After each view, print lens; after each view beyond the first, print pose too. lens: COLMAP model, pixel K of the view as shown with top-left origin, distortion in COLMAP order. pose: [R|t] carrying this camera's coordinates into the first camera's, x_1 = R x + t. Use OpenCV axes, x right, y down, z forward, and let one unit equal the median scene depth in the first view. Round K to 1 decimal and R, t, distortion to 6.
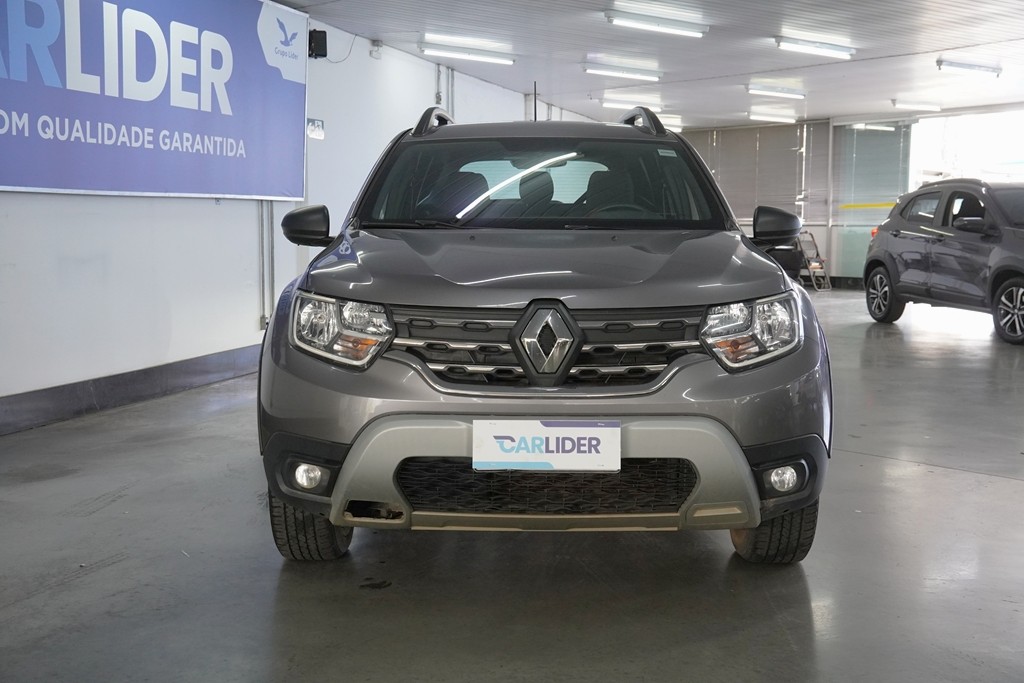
lens RADIAL K [[1216.5, 0, 511.8], [0, 1216.5, 342.0], [0, 0, 1]] dist [0.023903, 0.000000]
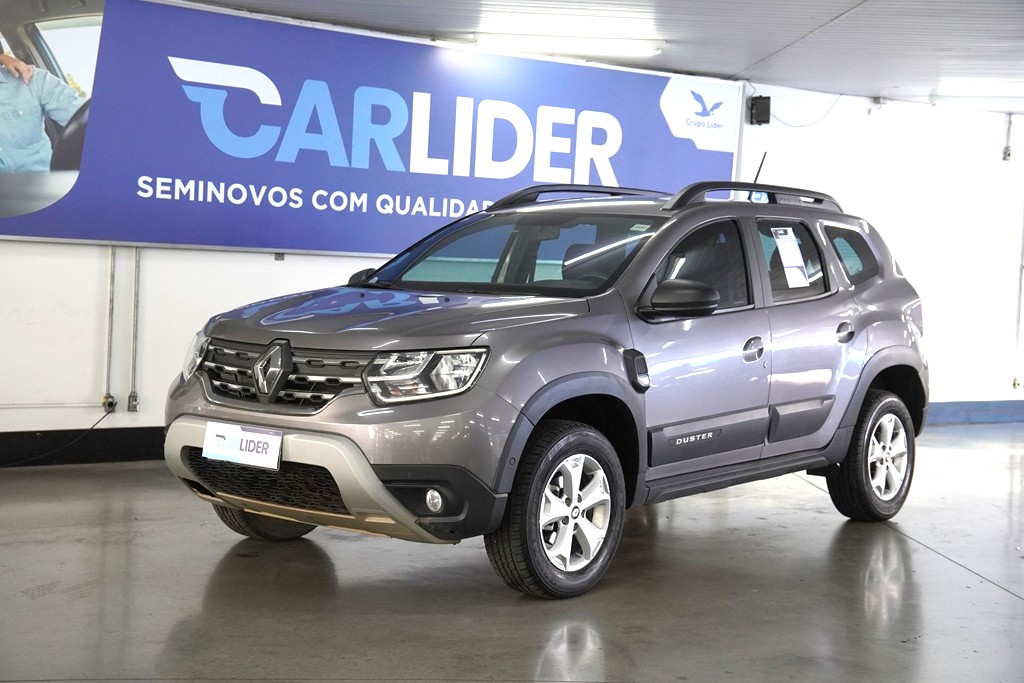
lens RADIAL K [[1499.2, 0, 512.2], [0, 1499.2, 341.3], [0, 0, 1]] dist [0.111486, 0.000000]
pose [[0.752014, 0.049869, -0.657258, 0.686157], [-0.094505, 0.994989, -0.032636, -0.001676], [0.652337, 0.086657, 0.752959, -0.037200]]
